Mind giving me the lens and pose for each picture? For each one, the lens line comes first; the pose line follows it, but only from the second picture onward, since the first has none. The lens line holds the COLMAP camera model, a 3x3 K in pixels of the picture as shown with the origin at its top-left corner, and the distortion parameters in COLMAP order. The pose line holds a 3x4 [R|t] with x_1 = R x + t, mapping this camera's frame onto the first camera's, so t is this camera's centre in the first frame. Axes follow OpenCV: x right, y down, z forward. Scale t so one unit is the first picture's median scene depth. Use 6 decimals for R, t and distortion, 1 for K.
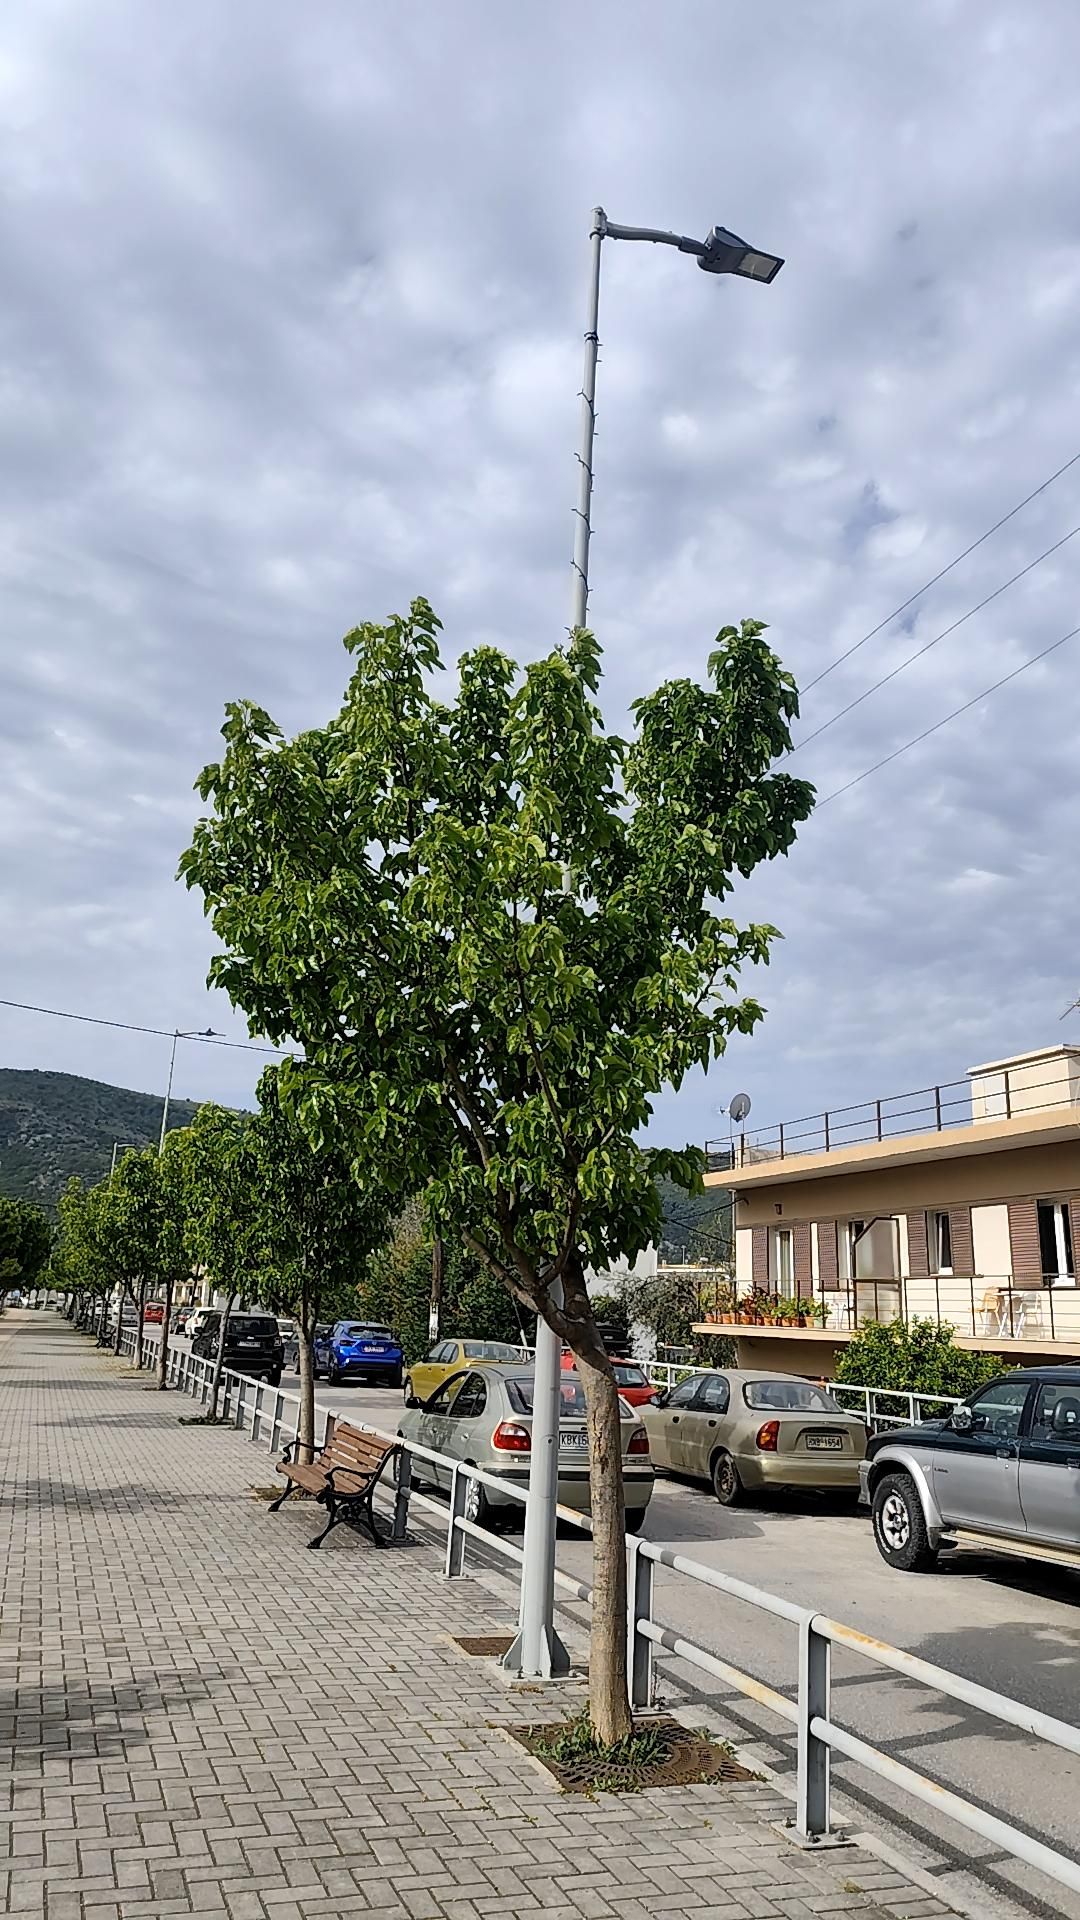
lens RADIAL K [[1328.8, 0, 529.0], [0, 1328.8, 934.0], [0, 0, 1]] dist [0.014311, 0.002061]
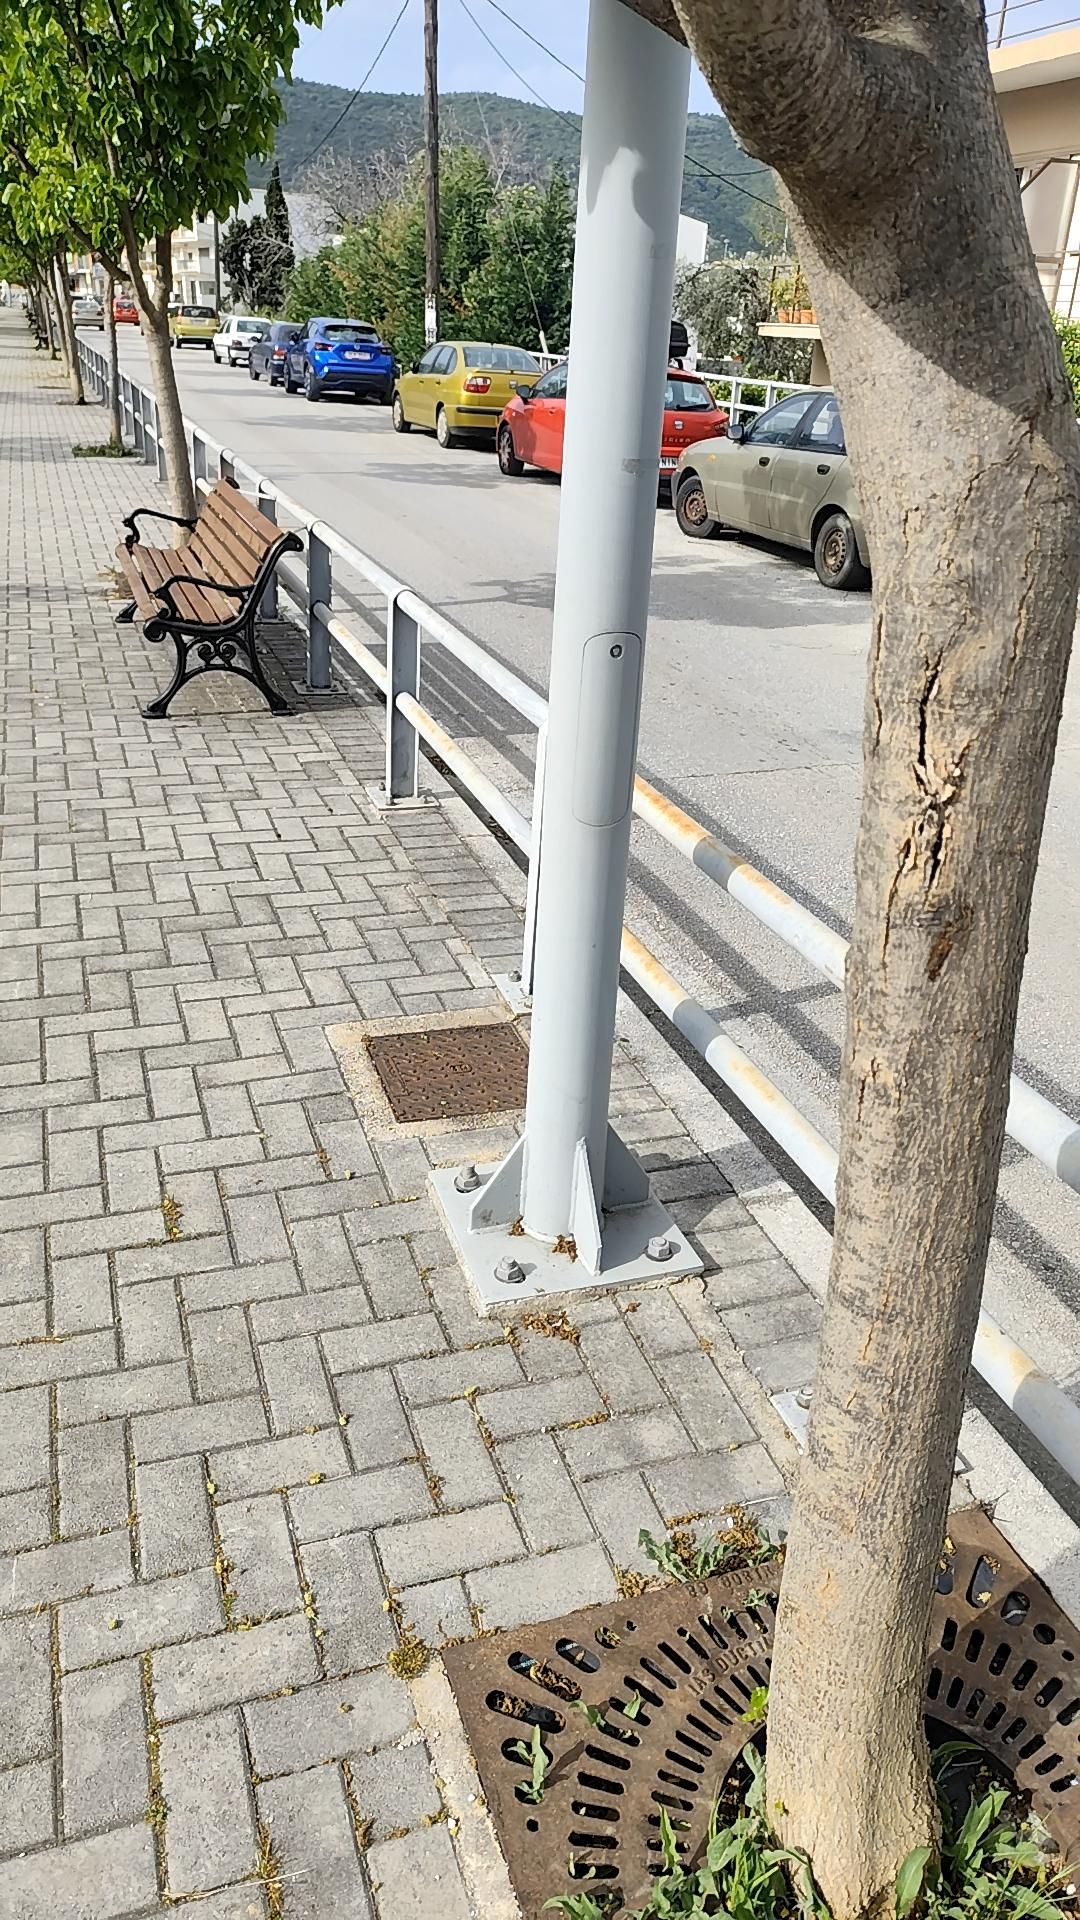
lens RADIAL K [[1328.8, 0, 529.0], [0, 1328.8, 934.0], [0, 0, 1]] dist [0.014311, 0.002061]
pose [[0.999868, 0.012500, -0.010399, -0.000148], [-0.002712, 0.758757, 0.651368, 0.075435], [0.016033, -0.651254, 0.758691, 0.234062]]
